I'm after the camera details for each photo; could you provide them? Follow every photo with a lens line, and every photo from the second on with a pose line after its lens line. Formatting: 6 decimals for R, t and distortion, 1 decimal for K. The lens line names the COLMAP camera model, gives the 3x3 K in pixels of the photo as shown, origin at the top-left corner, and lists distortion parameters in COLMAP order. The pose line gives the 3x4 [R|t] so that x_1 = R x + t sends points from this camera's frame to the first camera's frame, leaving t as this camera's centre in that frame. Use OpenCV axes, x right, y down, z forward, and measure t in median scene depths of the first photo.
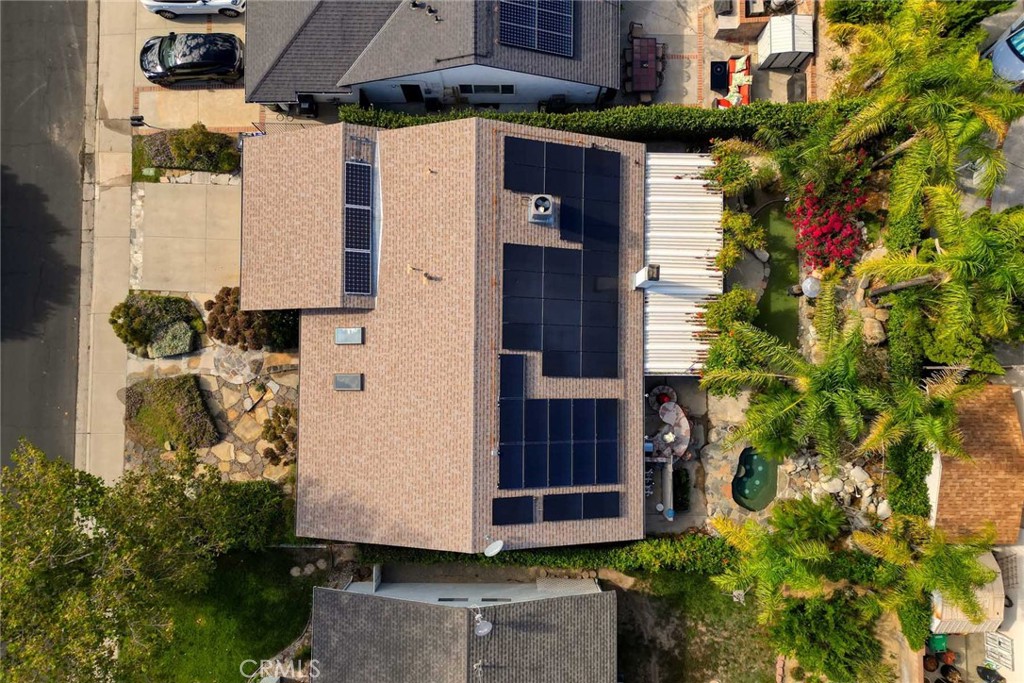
lens RADIAL K [[765.6, 0, 514.8], [0, 765.6, 343.8], [0, 0, 1]] dist [0.041256, -0.003331]
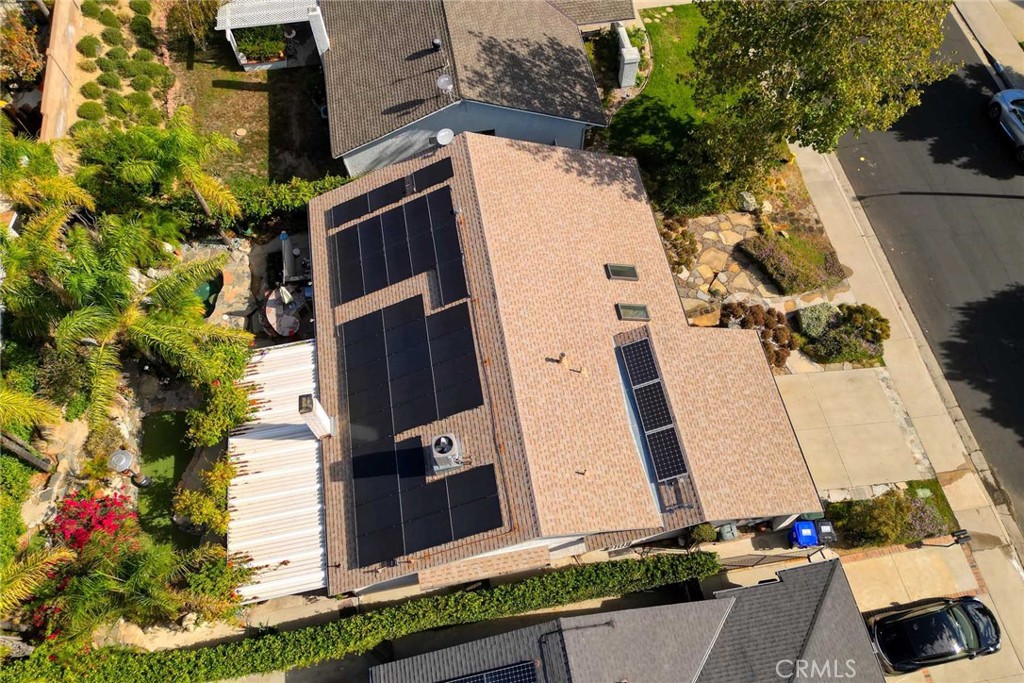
lens RADIAL K [[765.6, 0, 514.8], [0, 765.6, 343.8], [0, 0, 1]] dist [0.041256, -0.003331]
pose [[-0.984224, 0.156071, -0.083339, 0.009990], [-0.176814, -0.850768, 0.494904, -0.443200], [0.006338, 0.501832, 0.864942, 0.194983]]
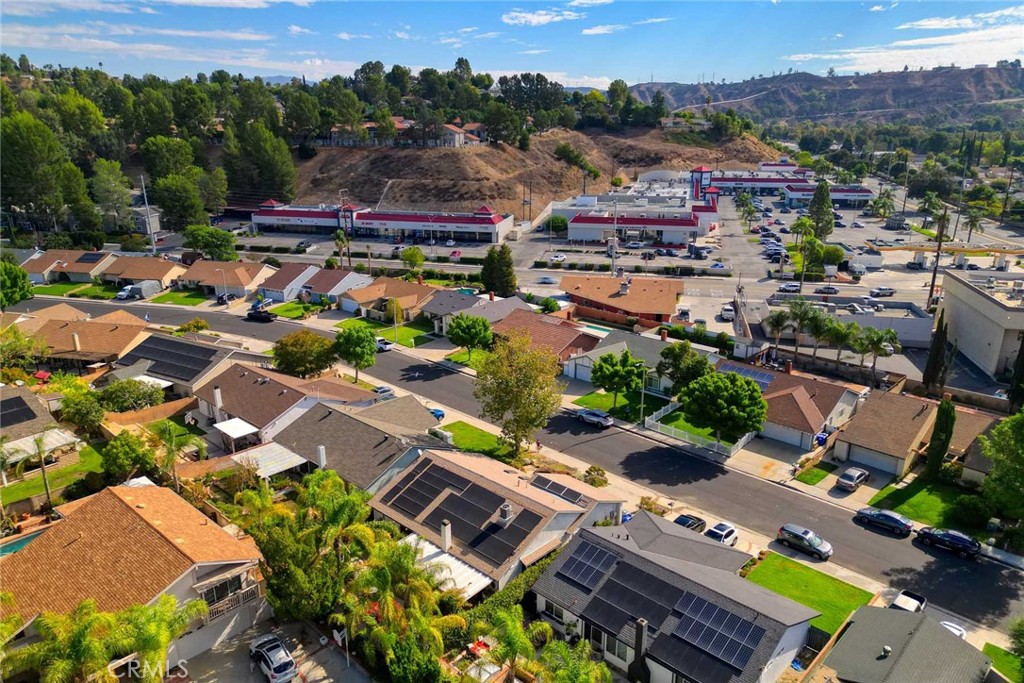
lens RADIAL K [[765.6, 0, 514.8], [0, 765.6, 343.8], [0, 0, 1]] dist [0.041256, -0.003331]
pose [[-0.675875, 0.203477, -0.708371, 1.252291], [-0.736882, -0.168272, 0.654743, -1.319280], [0.014026, 0.964511, 0.263670, 0.001693]]
